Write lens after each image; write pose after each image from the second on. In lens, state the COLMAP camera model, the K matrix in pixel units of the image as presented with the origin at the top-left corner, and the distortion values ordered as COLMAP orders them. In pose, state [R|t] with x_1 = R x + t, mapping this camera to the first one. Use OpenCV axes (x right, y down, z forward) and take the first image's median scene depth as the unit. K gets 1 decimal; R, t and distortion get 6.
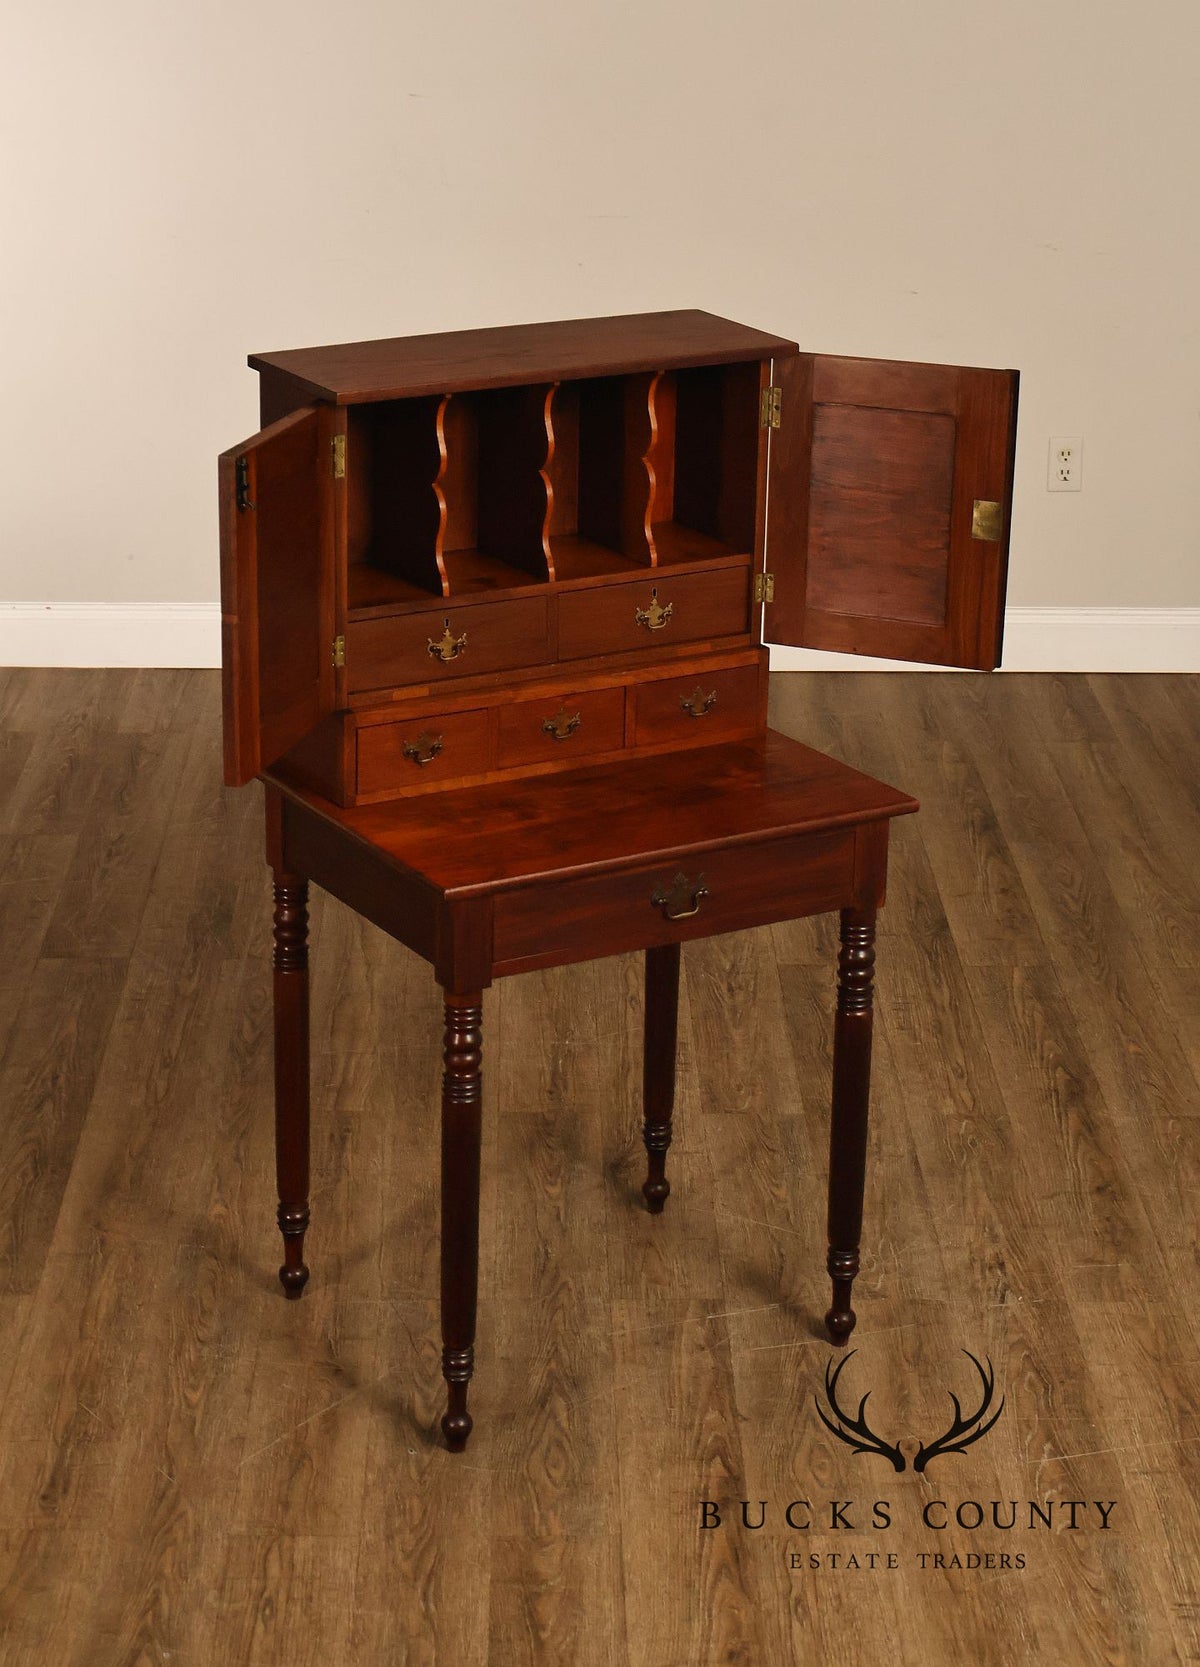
lens RADIAL K [[3593.0, 0, 600.0], [0, 3593.0, 833.5], [0, 0, 1]] dist [-0.005327, -0.013127]
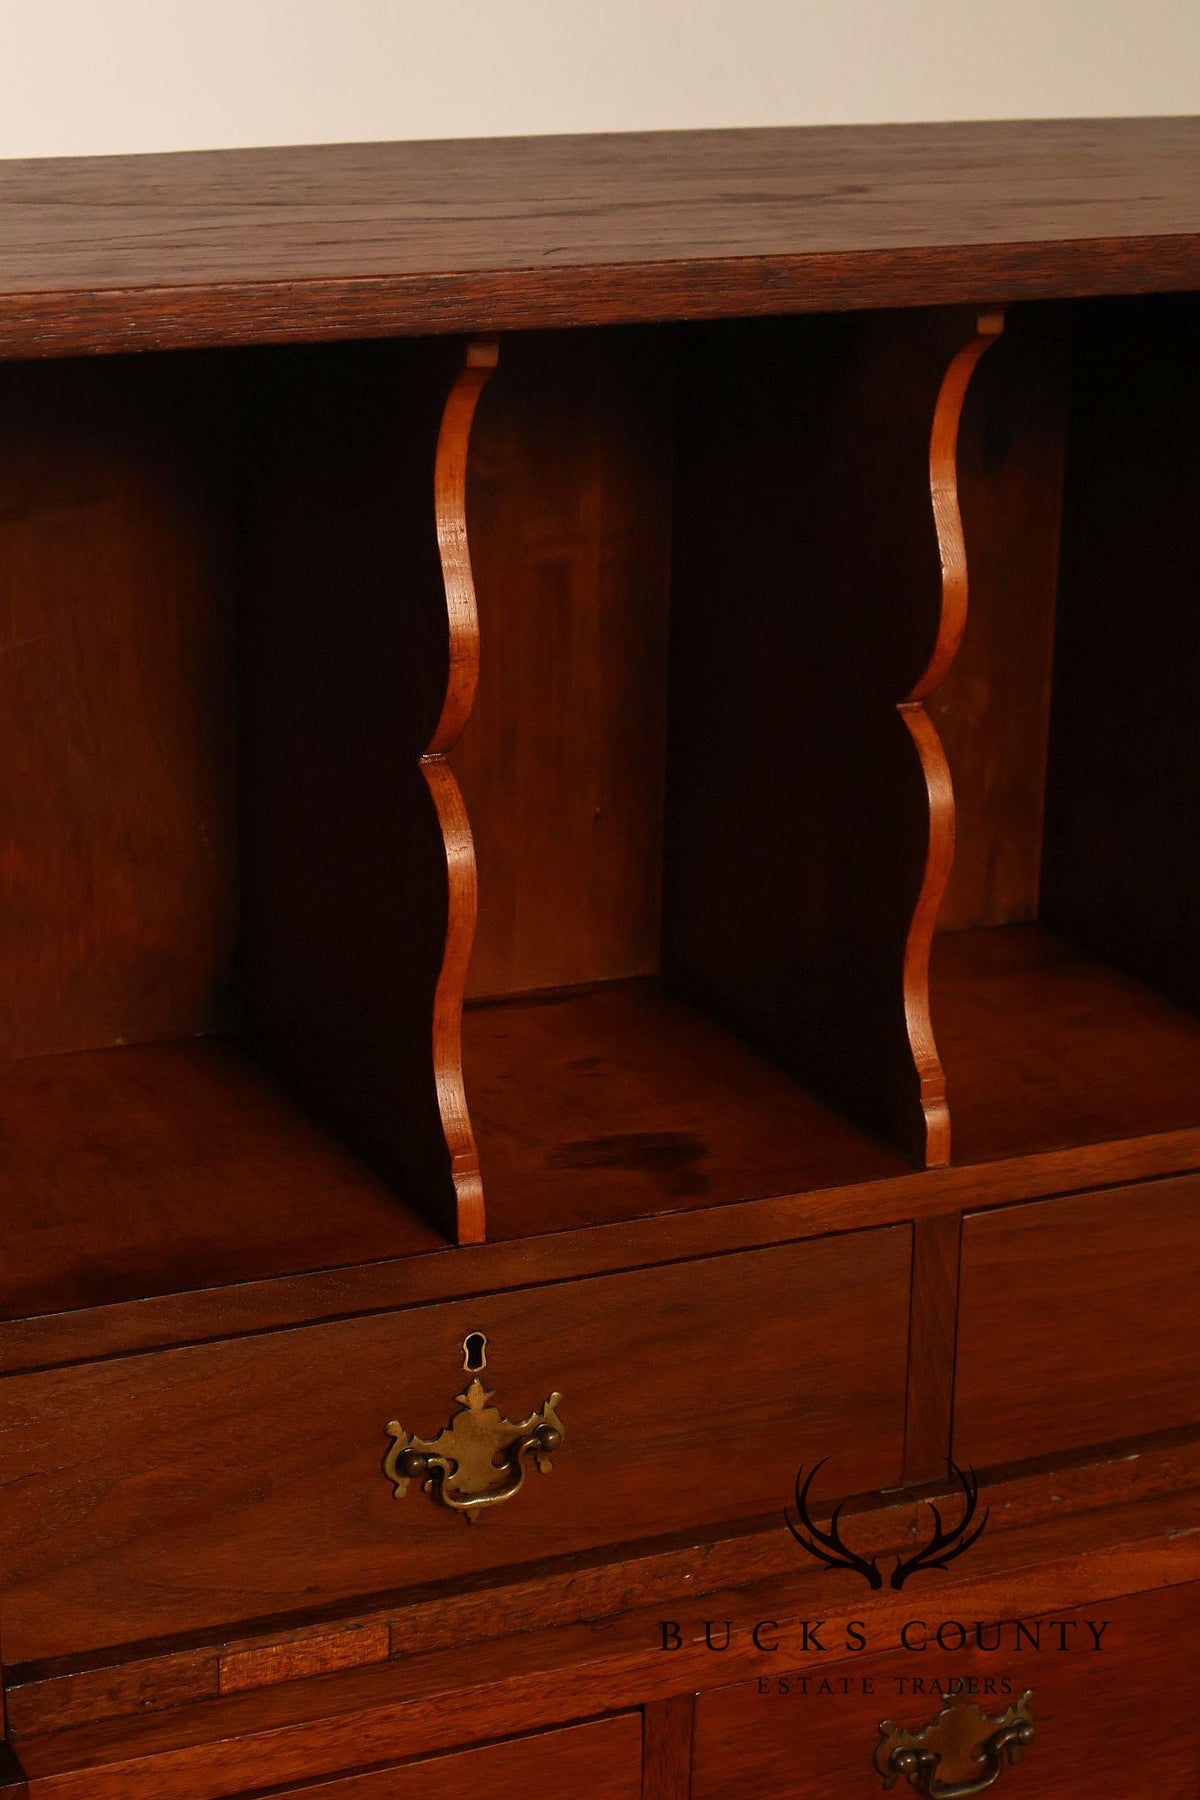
lens RADIAL K [[3585.4, 0, 600.0], [0, 3585.4, 900.0], [0, 0, 1]] dist [-0.046369, -0.165636]
pose [[0.994176, 0.032486, -0.102758, -0.011215], [-0.035020, 0.999123, -0.022952, -0.077861], [0.101922, 0.026417, 0.994442, 0.727010]]
